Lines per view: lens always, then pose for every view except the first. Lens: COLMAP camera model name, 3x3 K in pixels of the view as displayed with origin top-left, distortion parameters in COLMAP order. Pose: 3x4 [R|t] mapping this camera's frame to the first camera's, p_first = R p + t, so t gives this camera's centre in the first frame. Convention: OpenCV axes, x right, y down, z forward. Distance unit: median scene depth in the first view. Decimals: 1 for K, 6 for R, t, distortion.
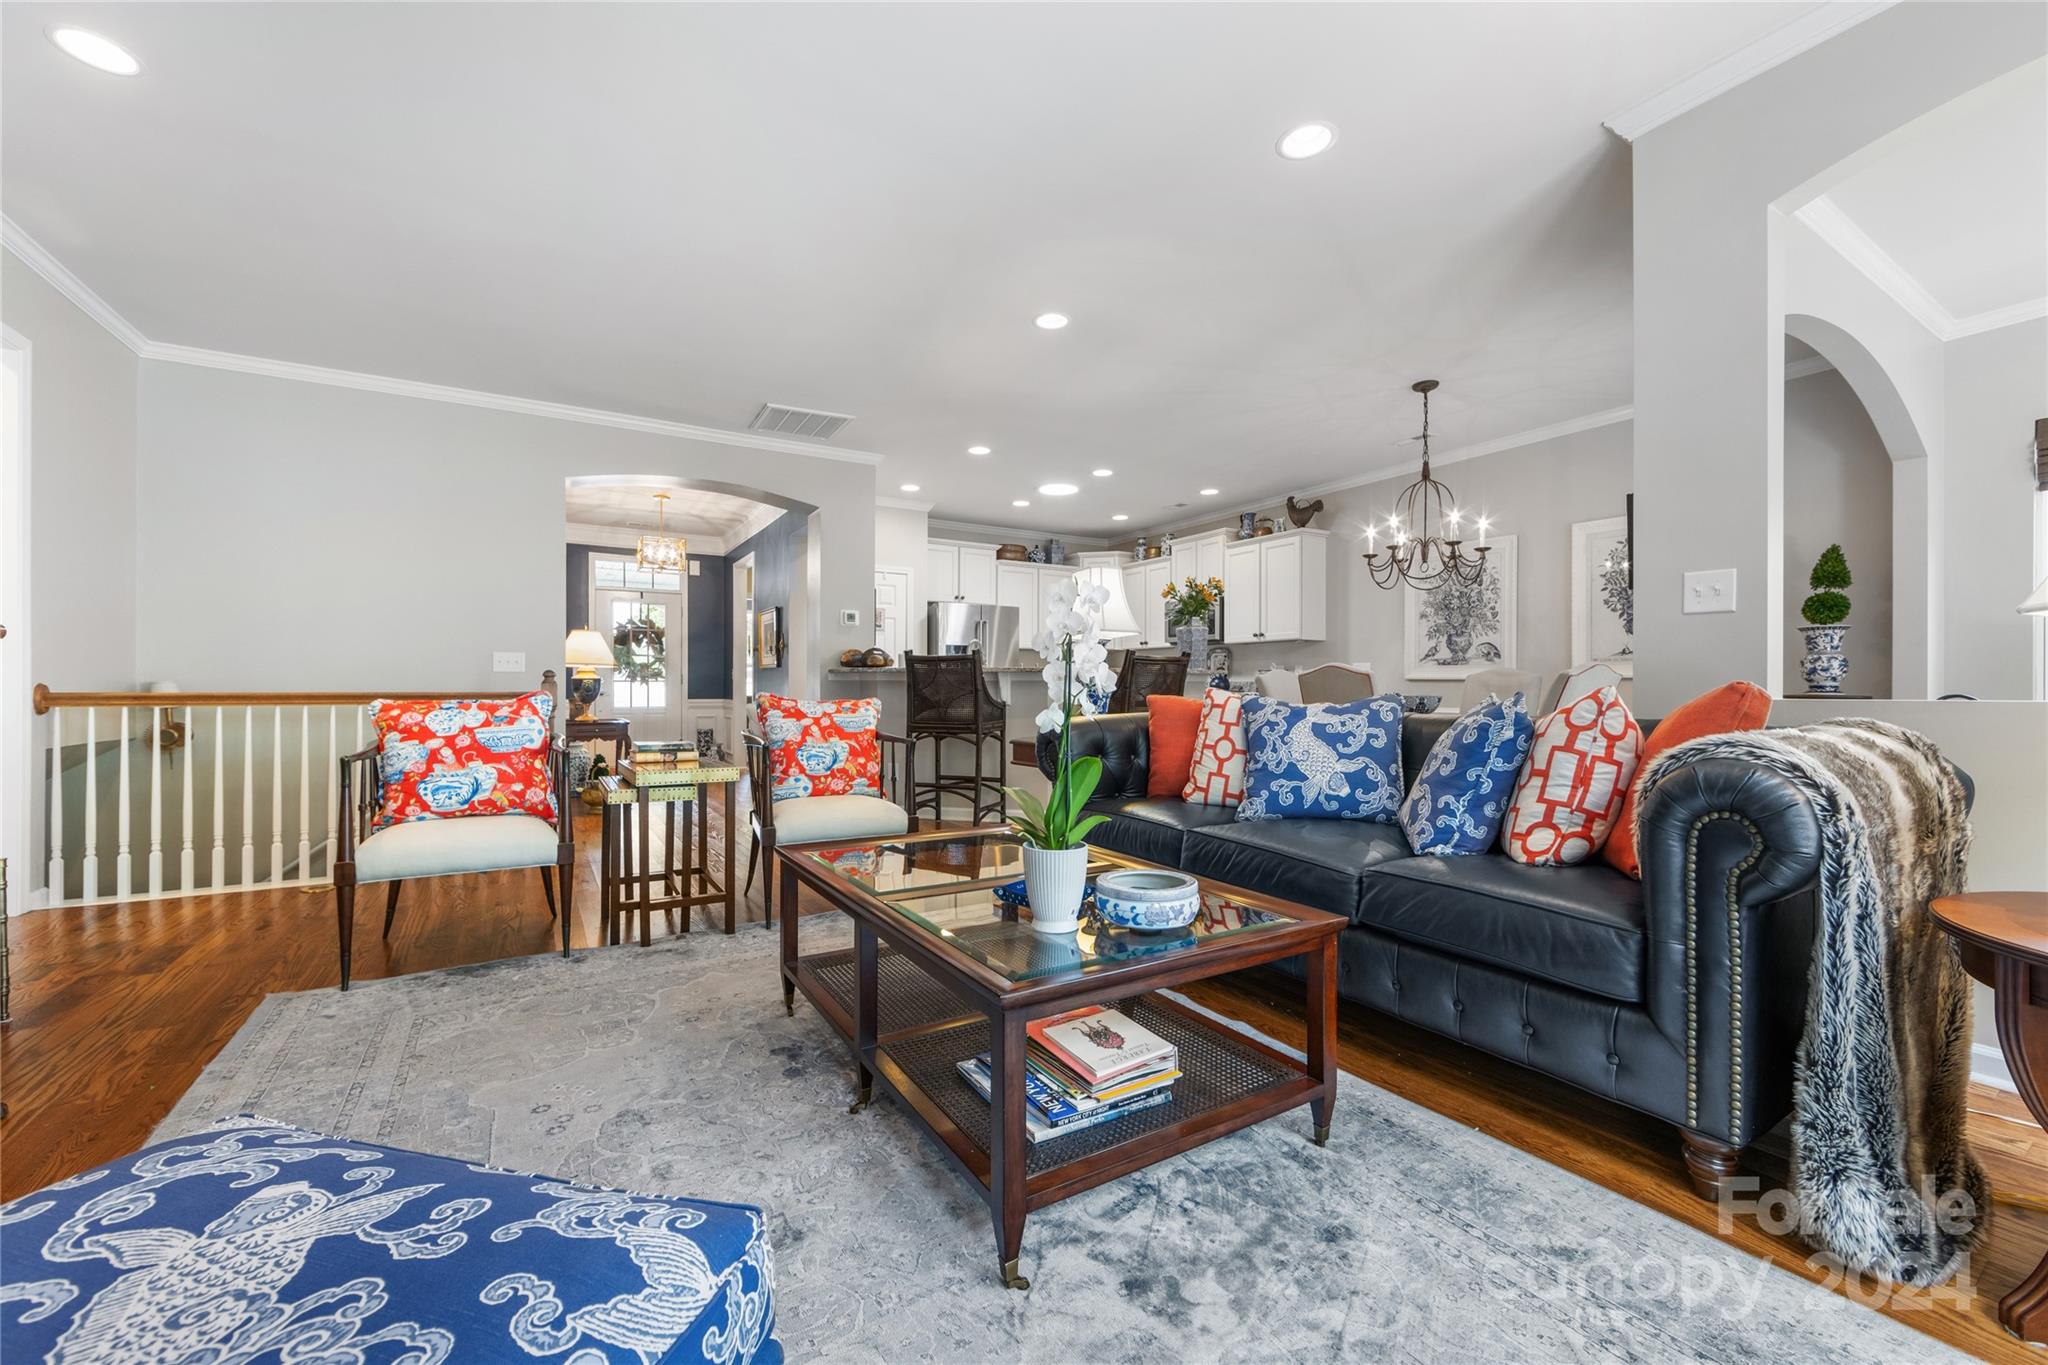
lens RADIAL K [[803.0, 0, 1021.9], [0, 803.0, 686.0], [0, 0, 1]] dist [-0.003378, -0.000513]
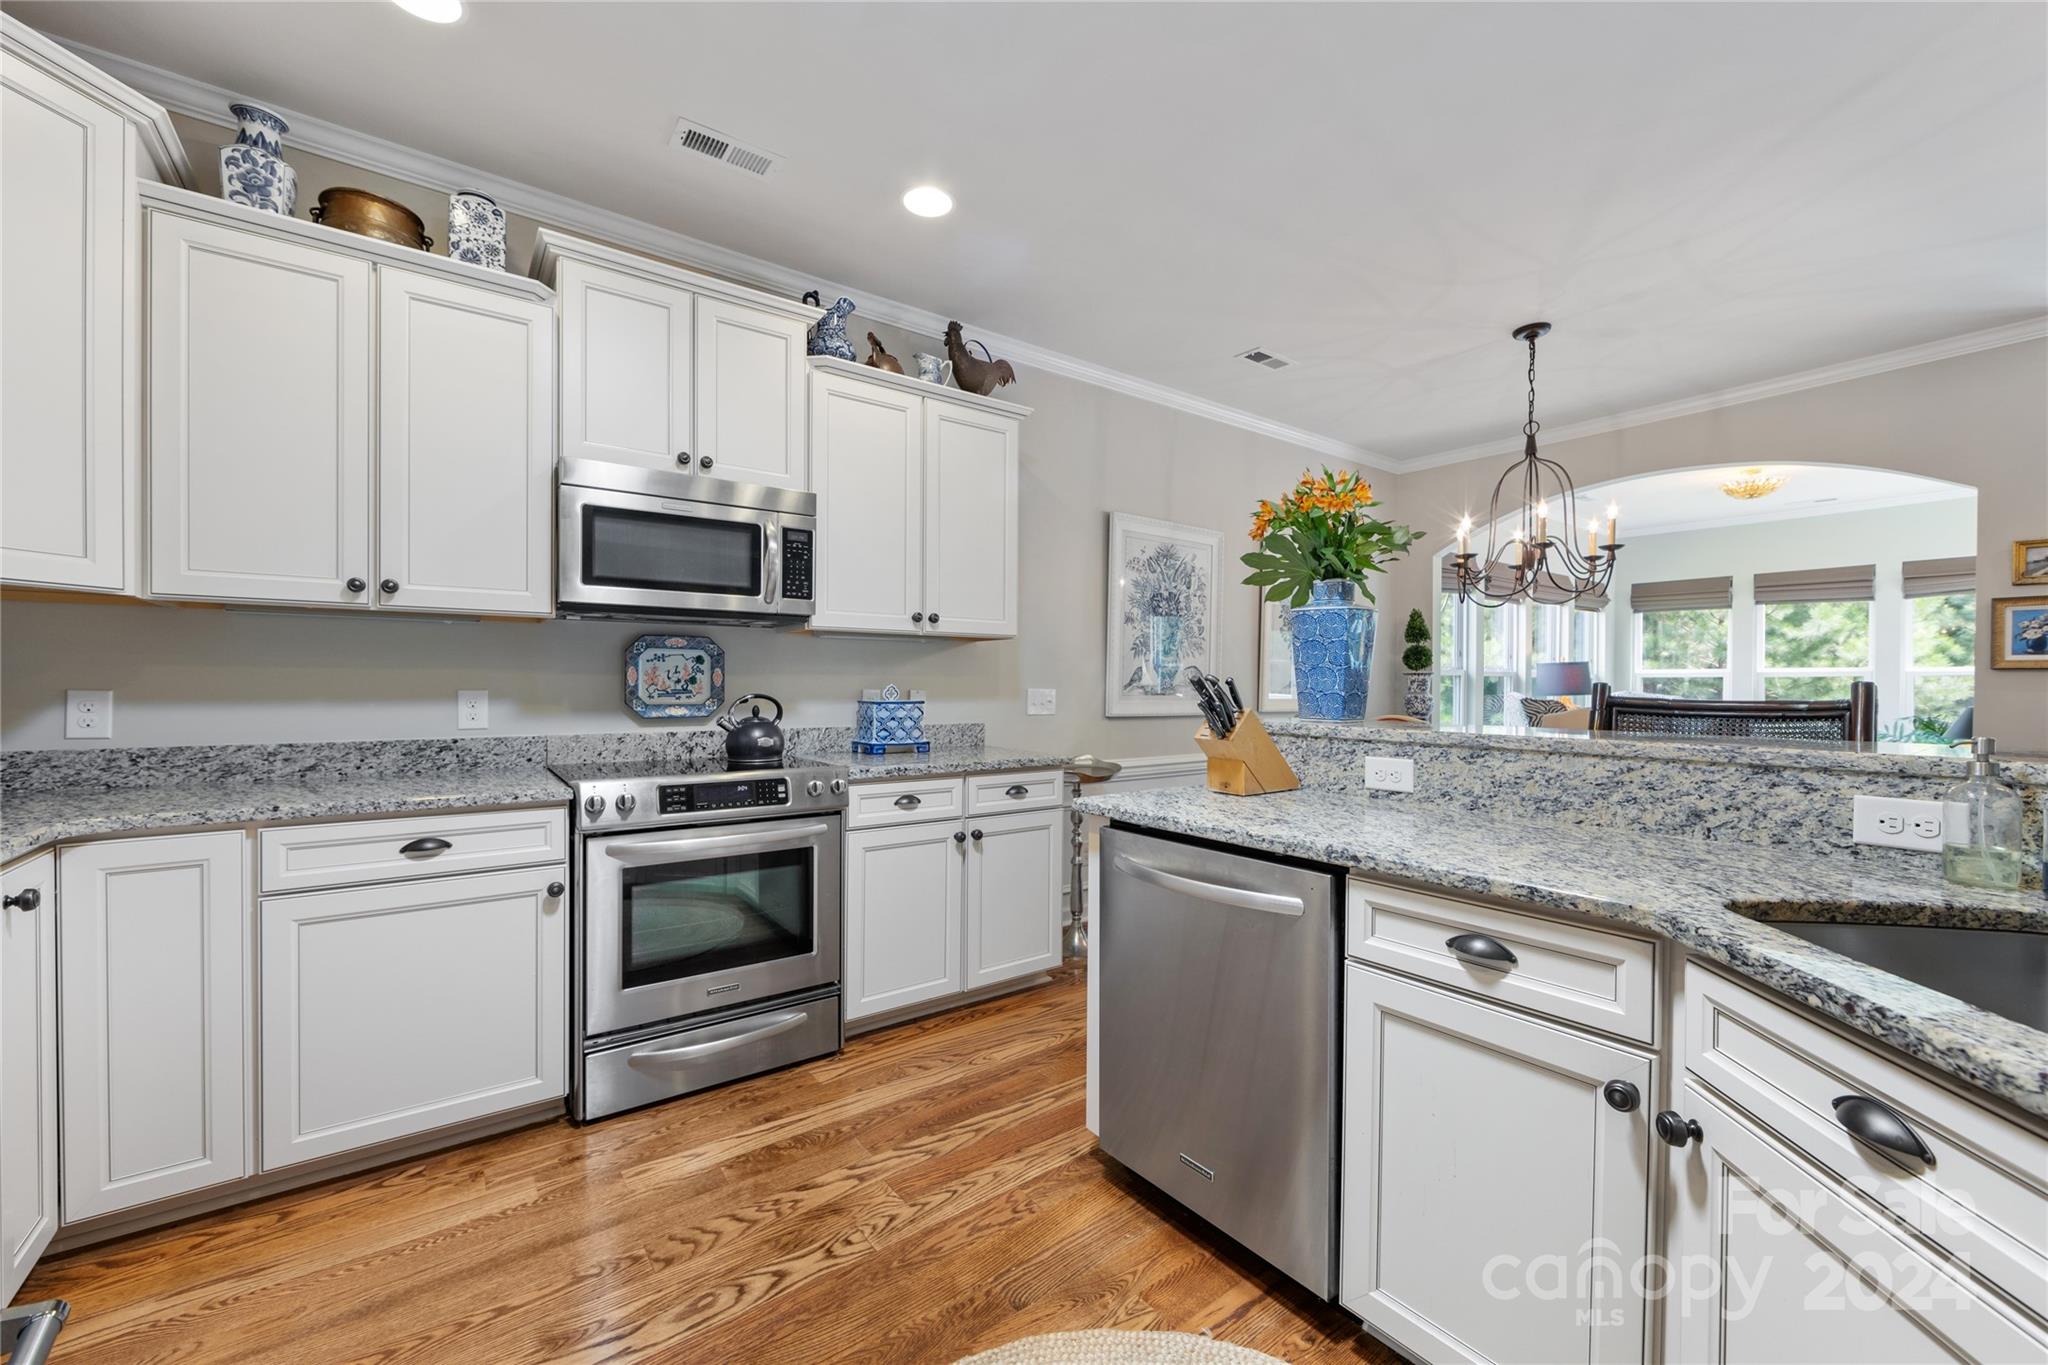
lens RADIAL K [[803.0, 0, 1021.9], [0, 803.0, 686.0], [0, 0, 1]] dist [-0.003378, -0.000513]
pose [[-0.097356, -0.008299, 0.995215, -0.148852], [-0.008181, 0.999938, 0.007539, -0.039622], [-0.995216, -0.007408, -0.097418, 1.219569]]
